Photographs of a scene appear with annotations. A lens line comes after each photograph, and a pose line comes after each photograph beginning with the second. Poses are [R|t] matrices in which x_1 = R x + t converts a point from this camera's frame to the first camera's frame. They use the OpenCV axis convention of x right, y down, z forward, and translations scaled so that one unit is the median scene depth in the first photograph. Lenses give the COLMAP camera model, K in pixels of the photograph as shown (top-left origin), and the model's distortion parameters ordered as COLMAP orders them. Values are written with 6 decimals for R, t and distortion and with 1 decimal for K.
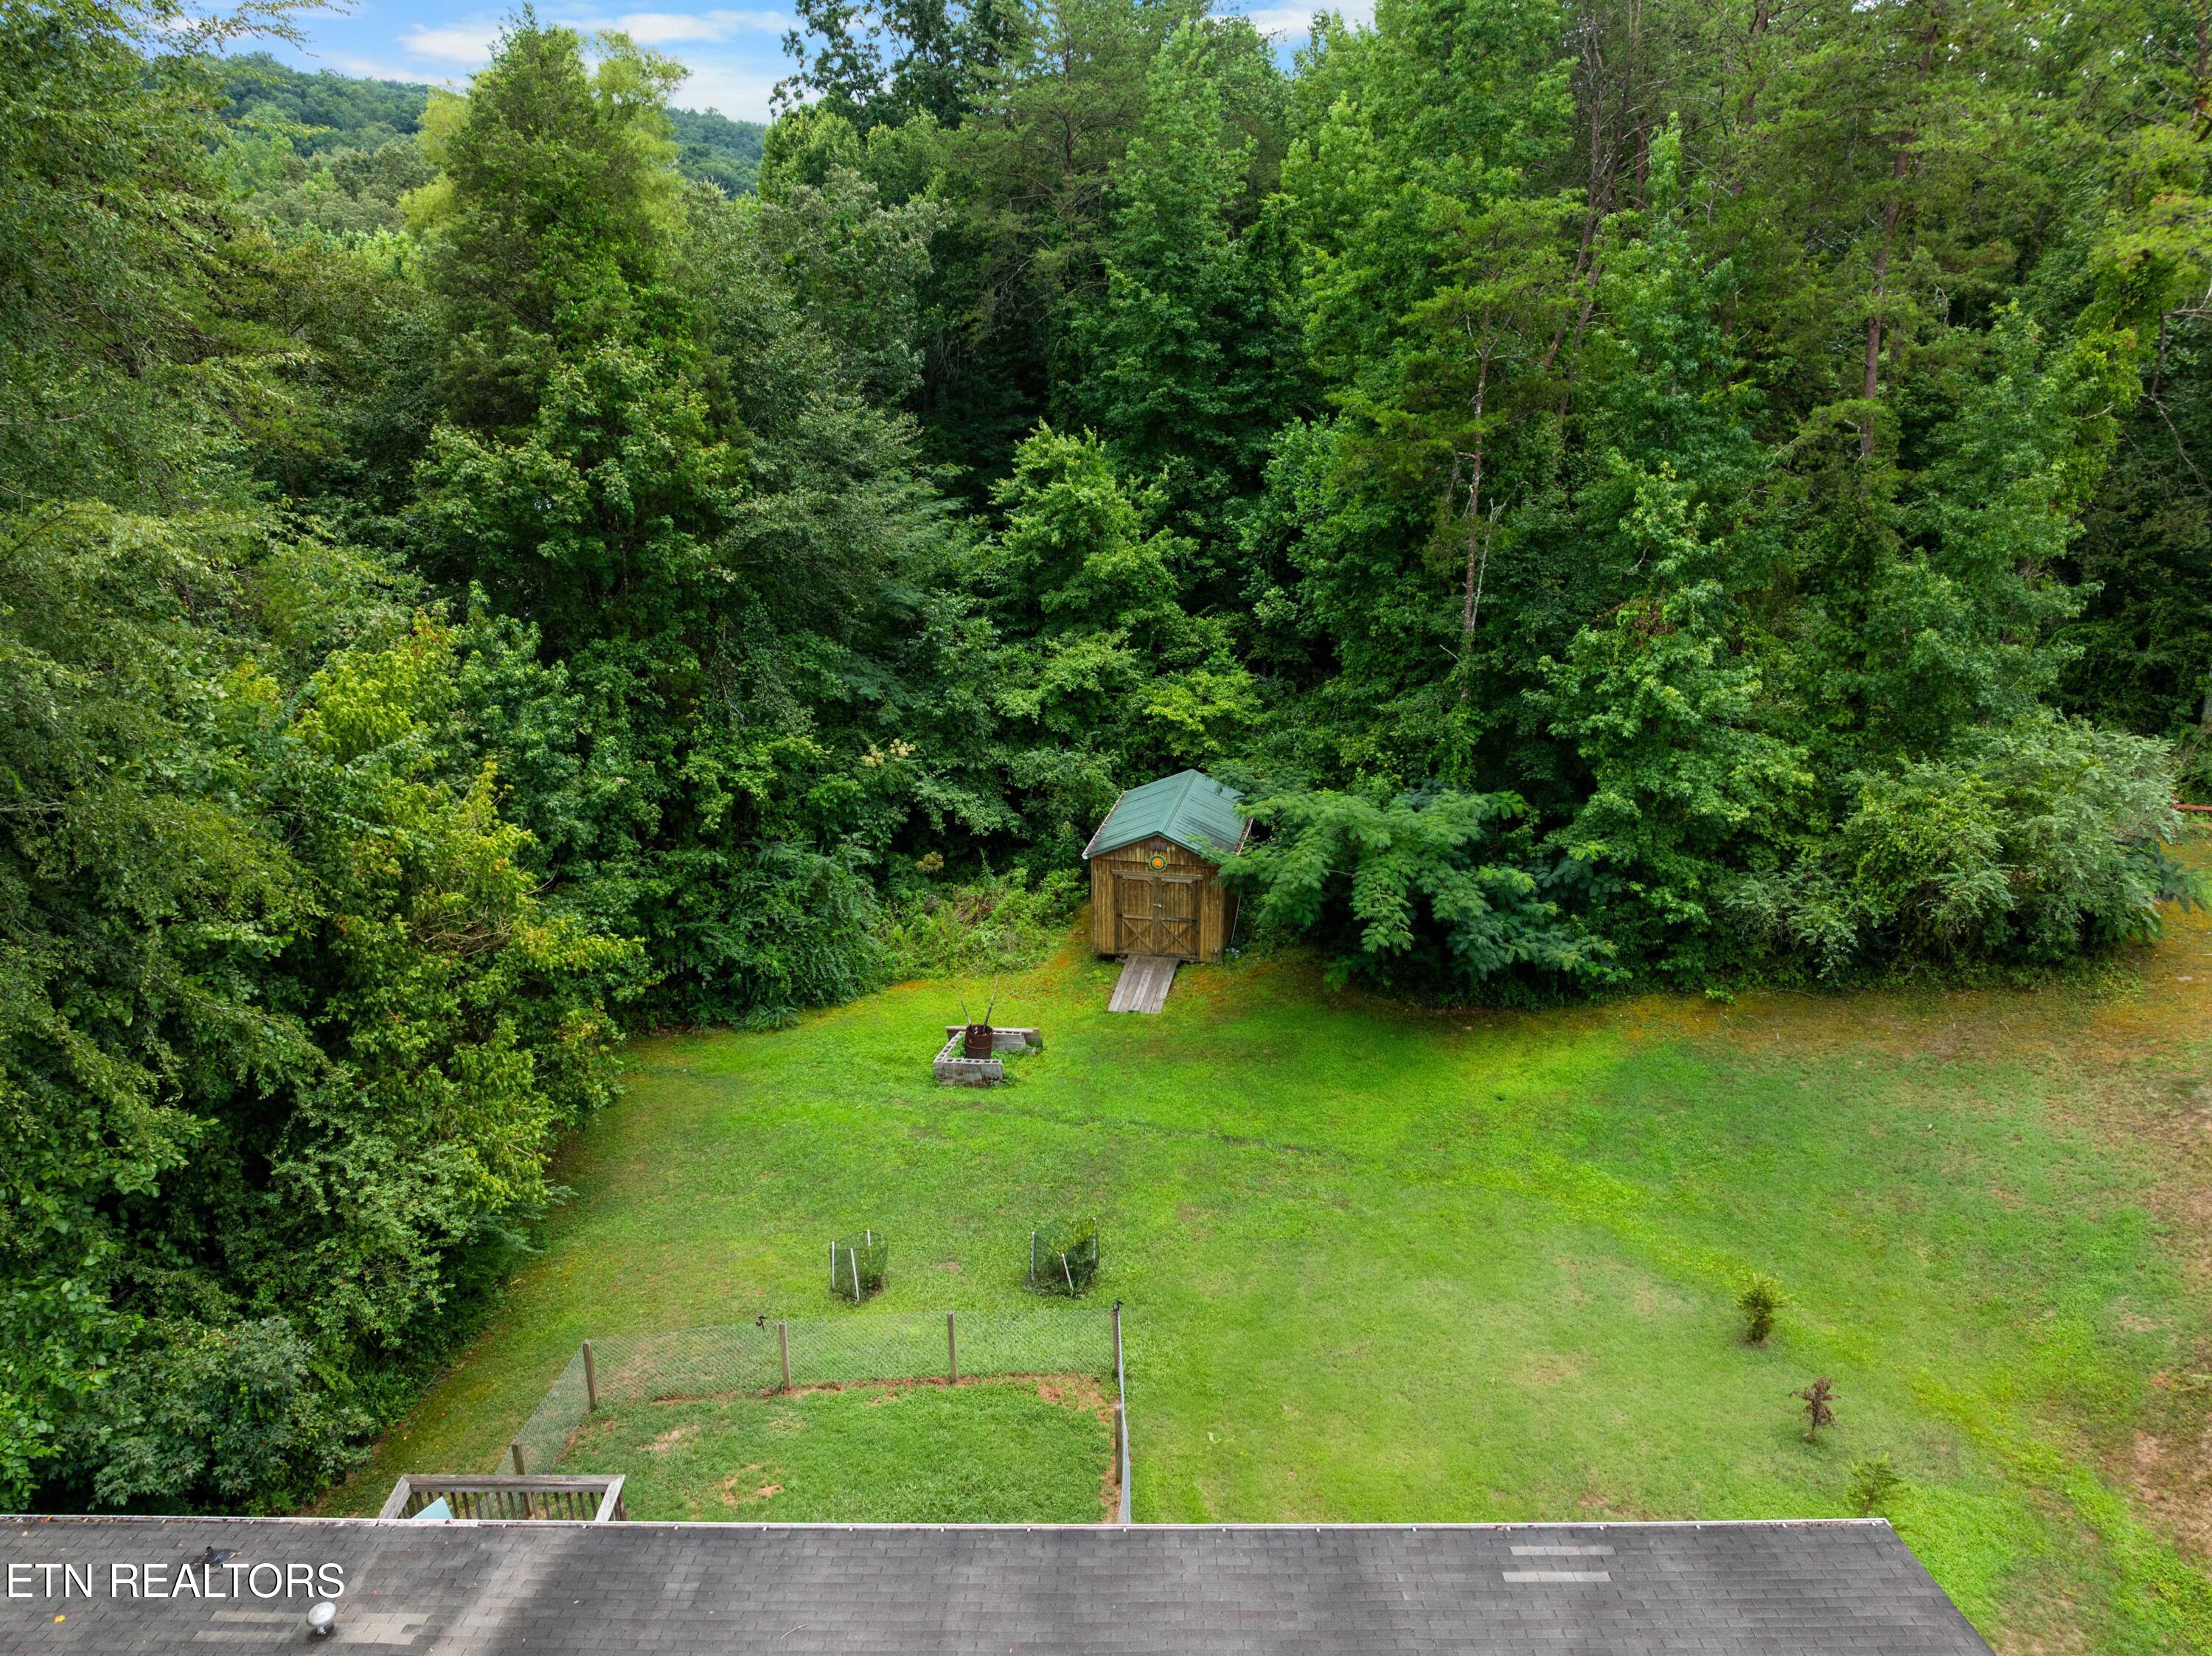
lens RADIAL K [[1563.7, 0, 1106.0], [0, 1563.7, 828.0], [0, 0, 1]] dist [-0.030750, 0.000618]
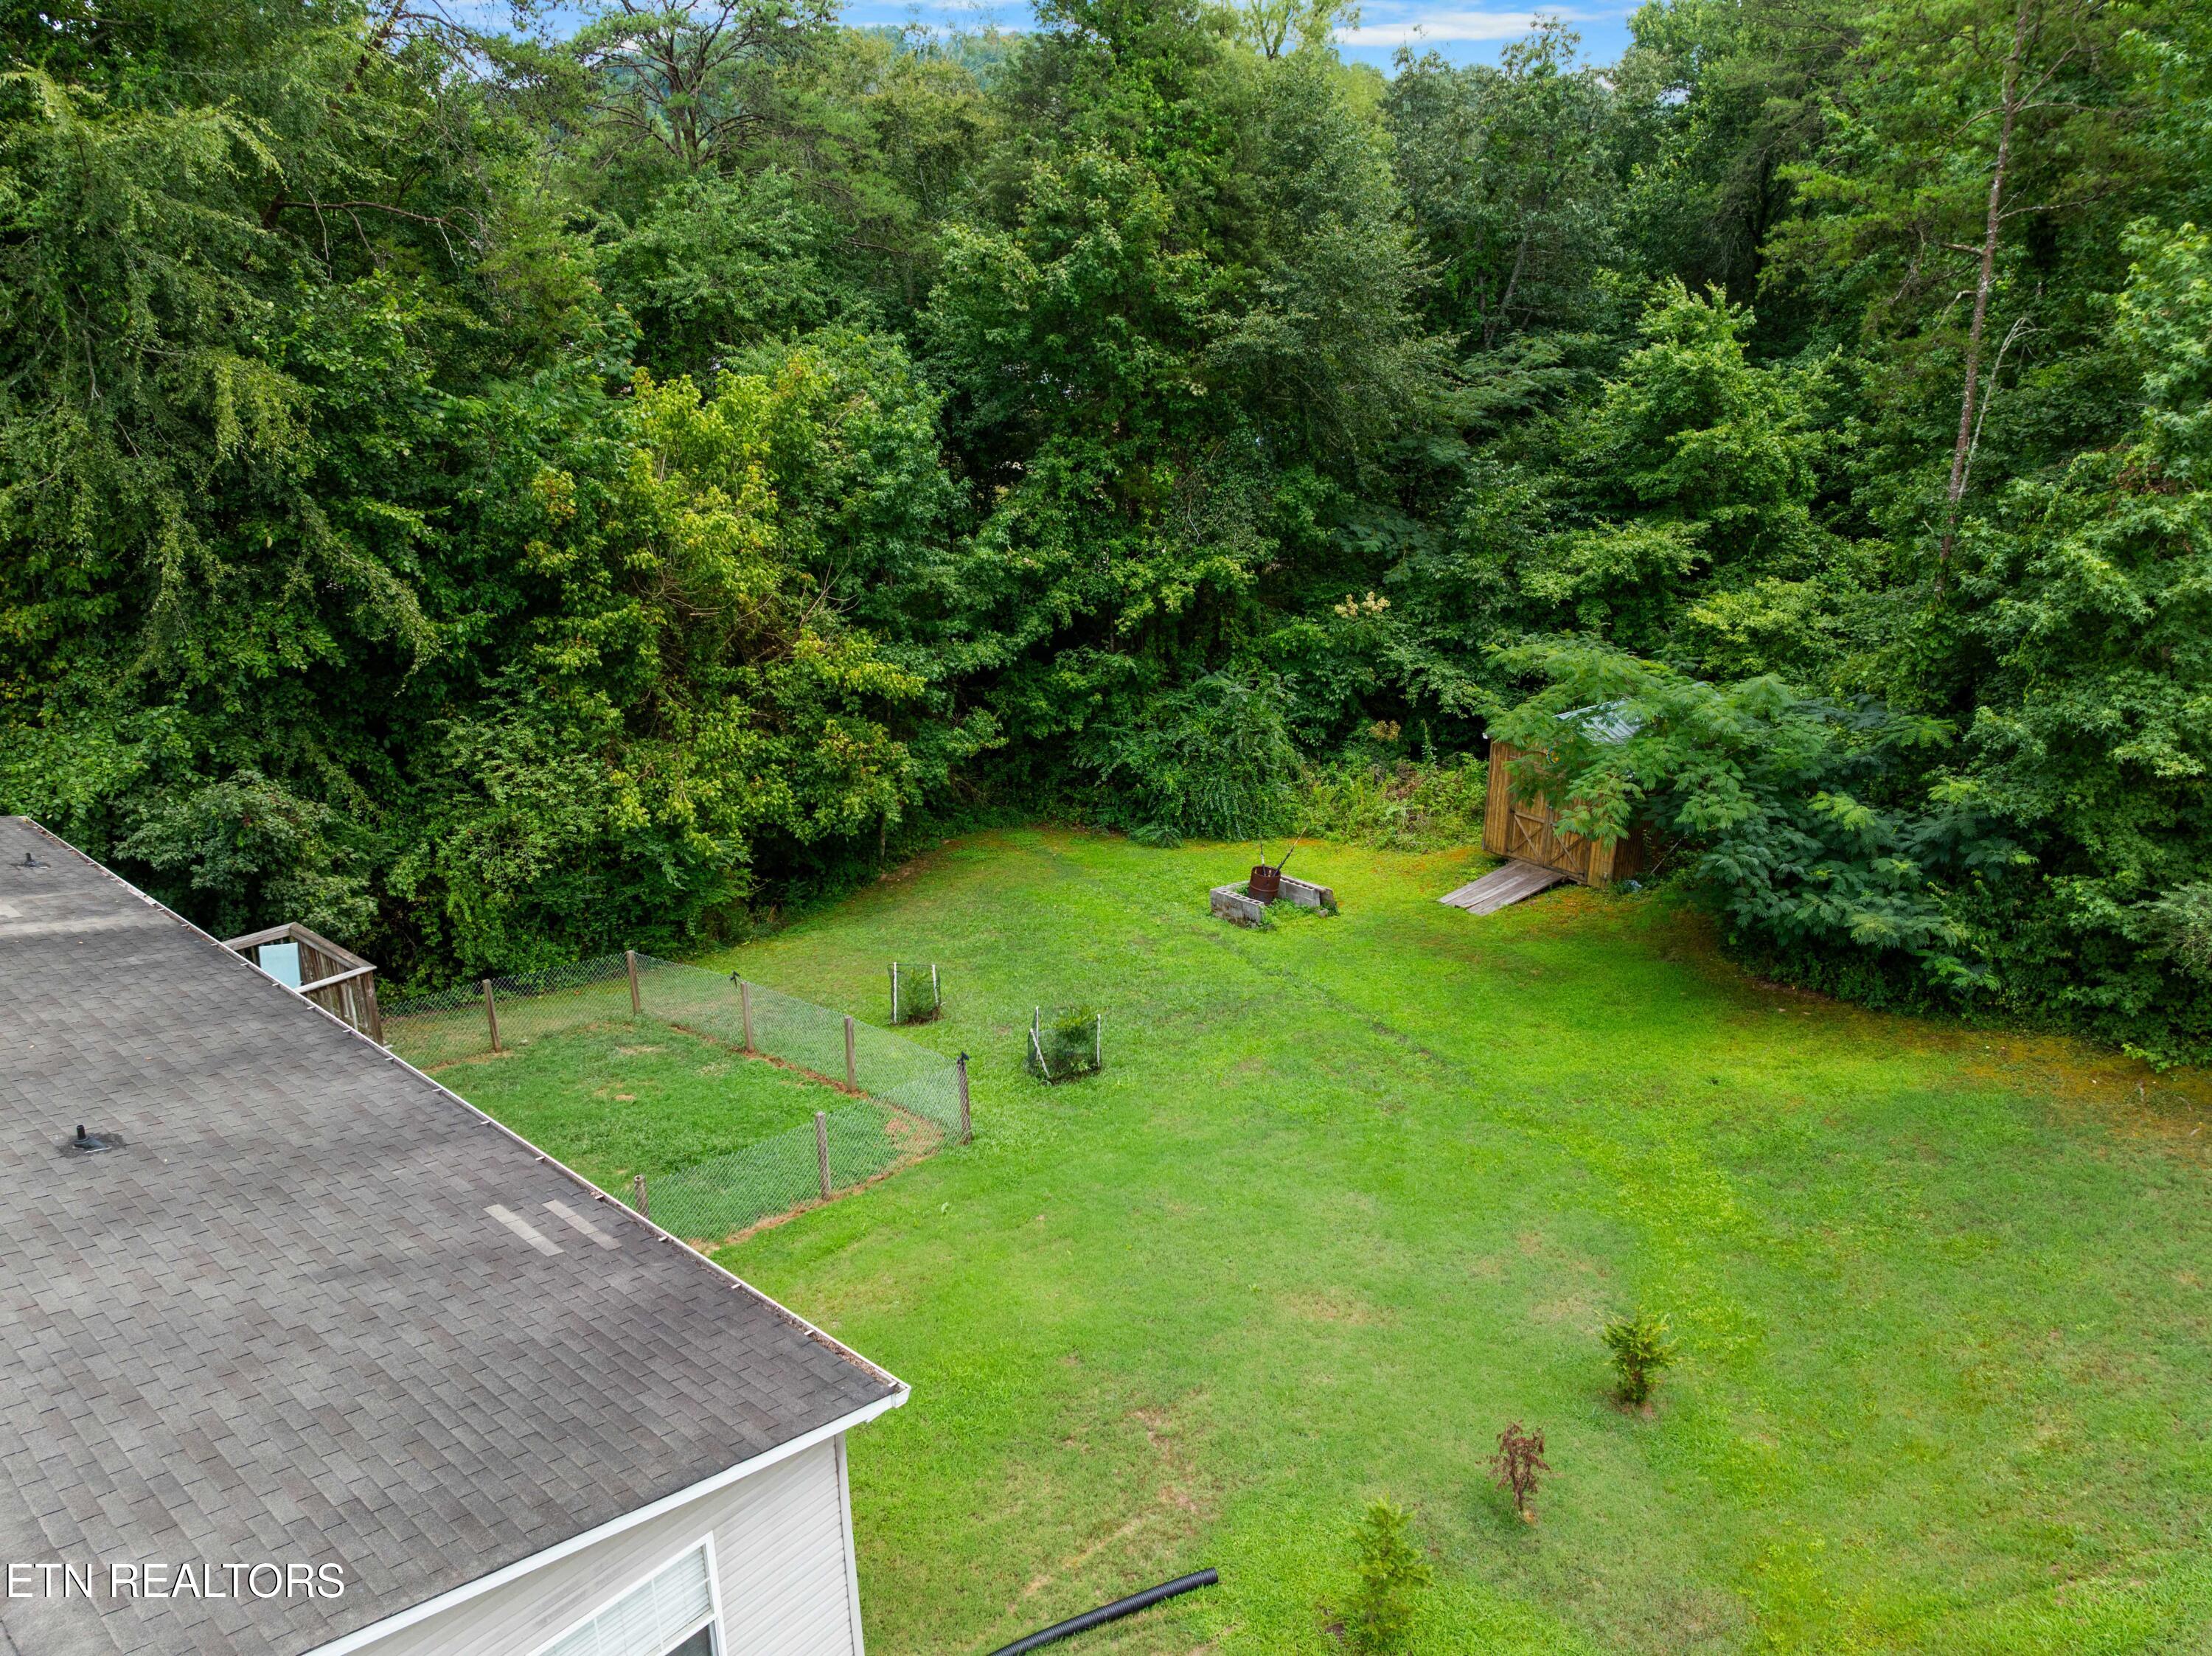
lens RADIAL K [[1546.5, 0, 1106.0], [0, 1546.5, 828.0], [0, 0, 1]] dist [-0.031460, 0.000277]
pose [[0.765507, 0.215043, -0.606429, 0.379046], [-0.215658, 0.973732, 0.073061, 0.054146], [0.606210, 0.074853, 0.791774, 0.196700]]
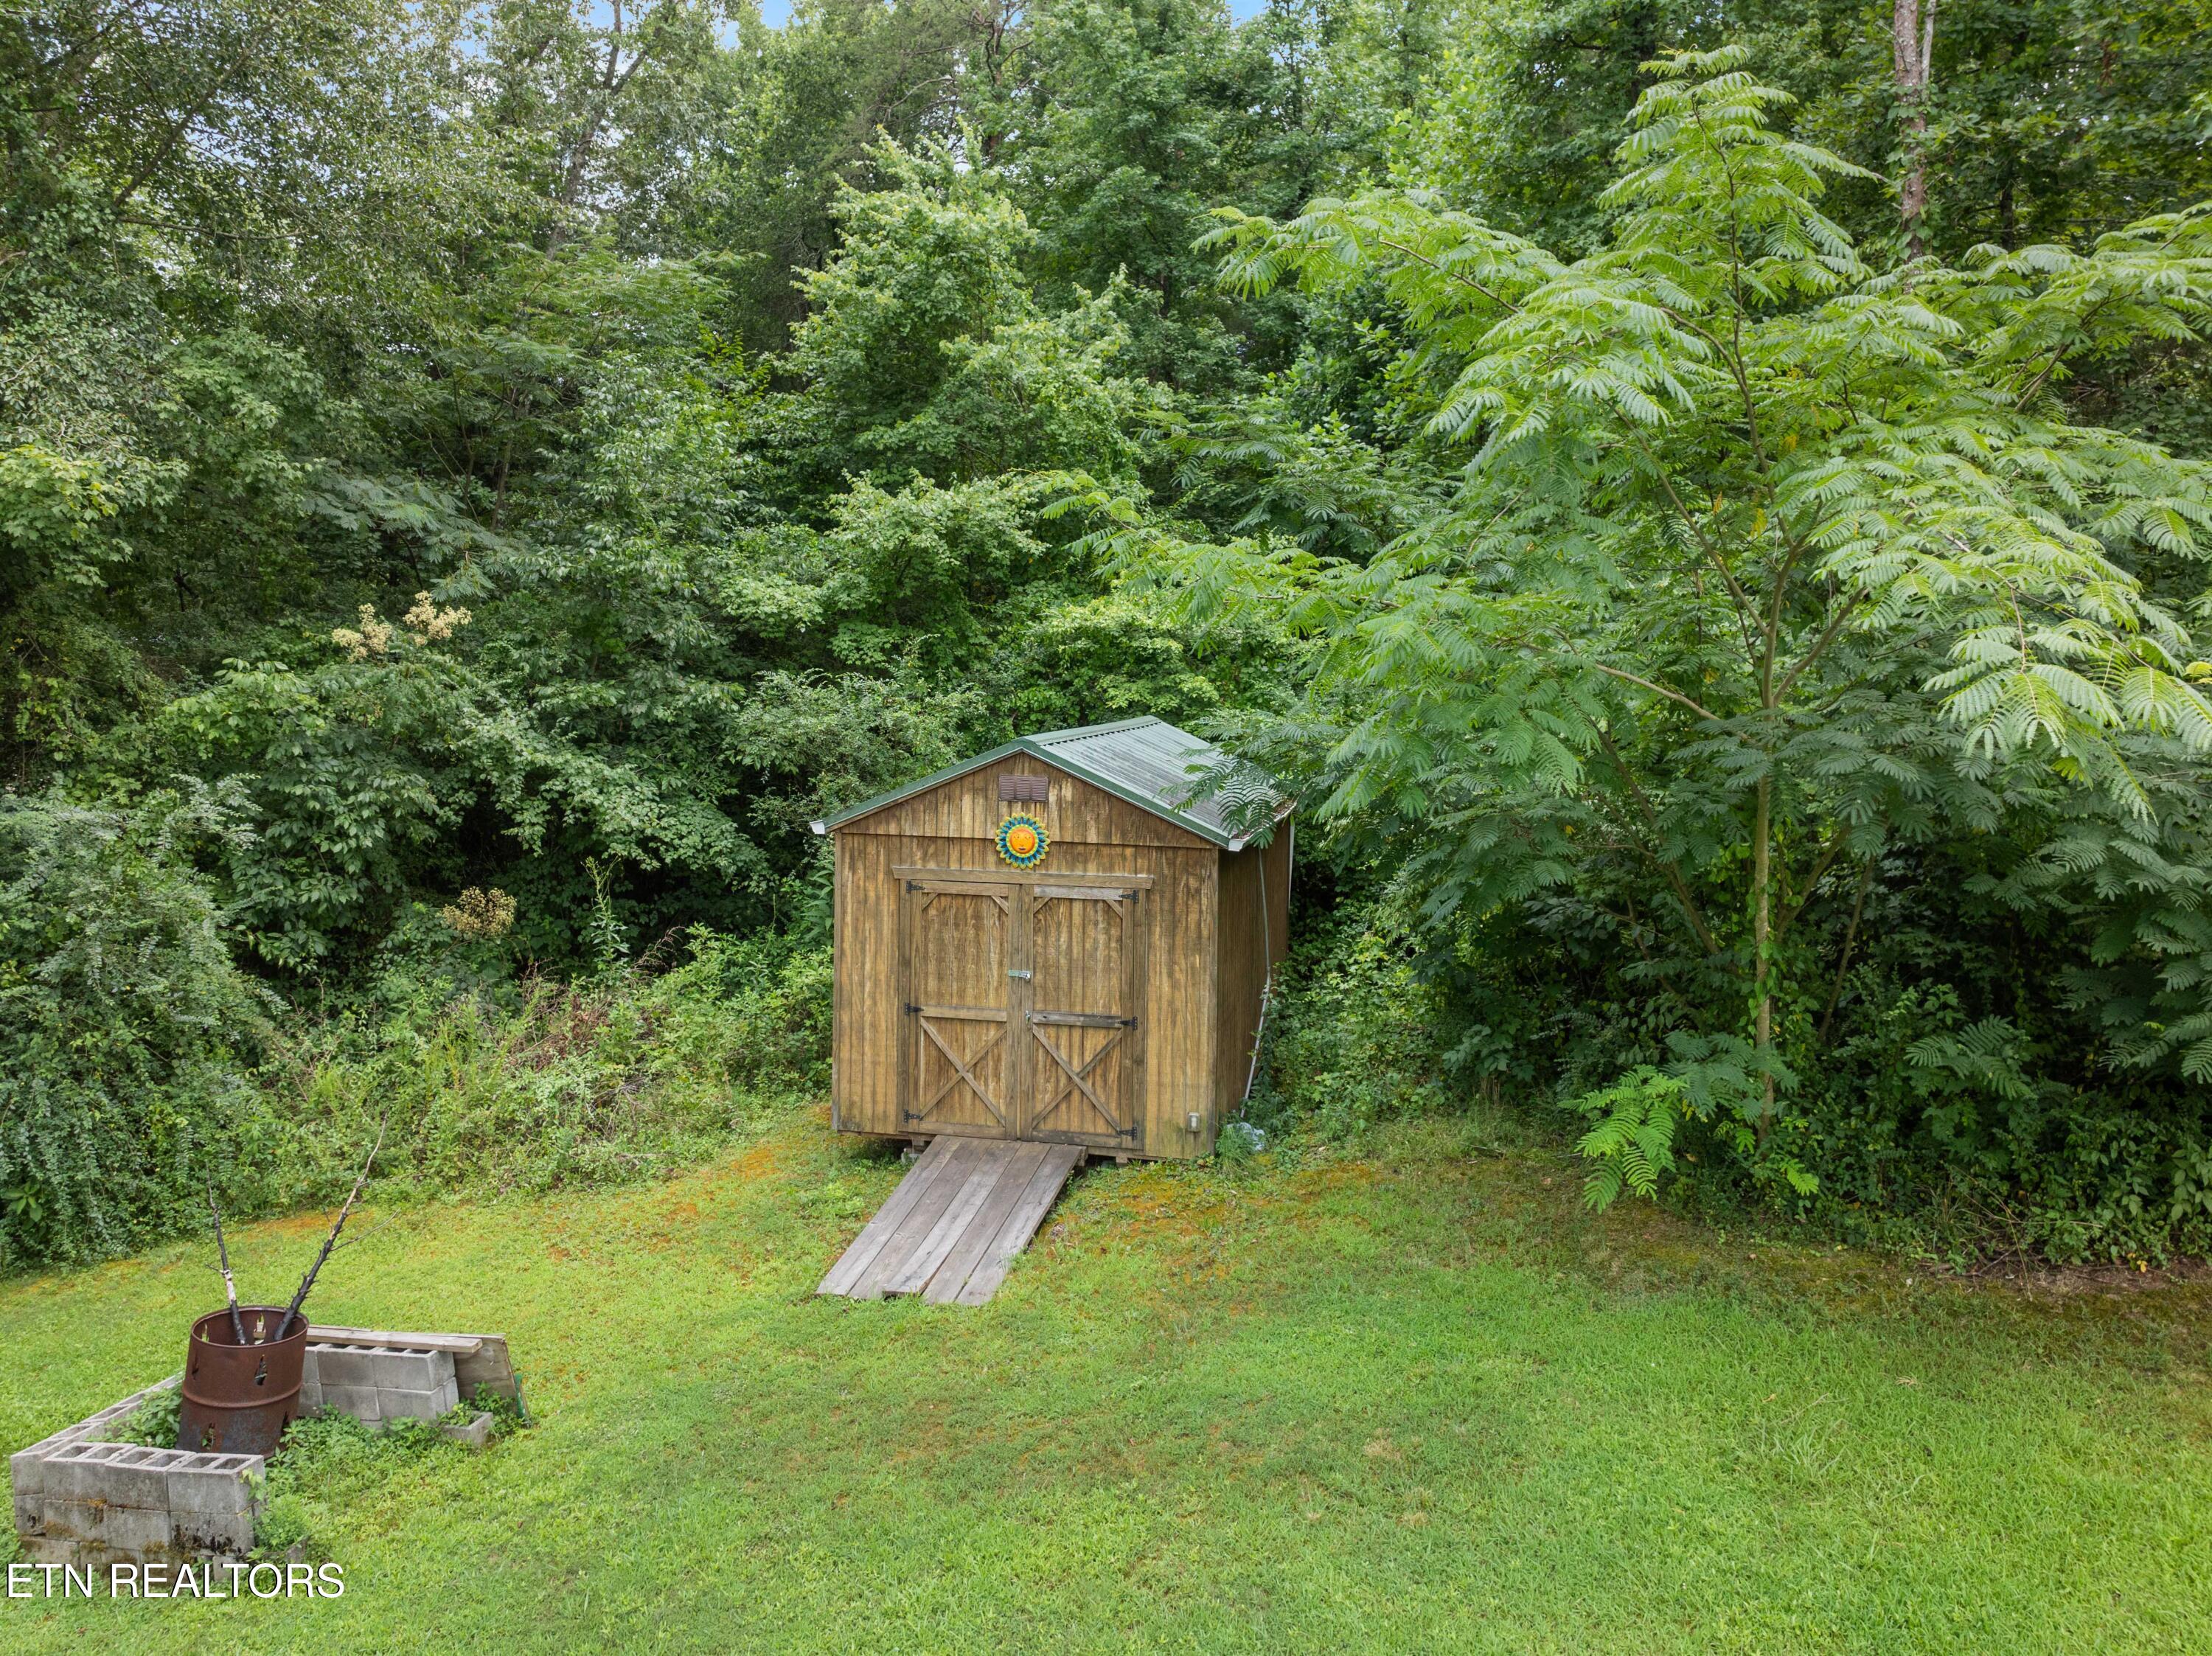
lens RADIAL K [[1653.3, 0, 1108.7], [0, 1653.3, 598.9], [0, 0, 1]] dist [-0.044949, 0.011157]
pose [[0.999682, 0.007378, -0.024109, 0.063064], [-0.015269, 0.938085, -0.346067, 0.100968], [0.020063, 0.346325, 0.937900, 0.671472]]
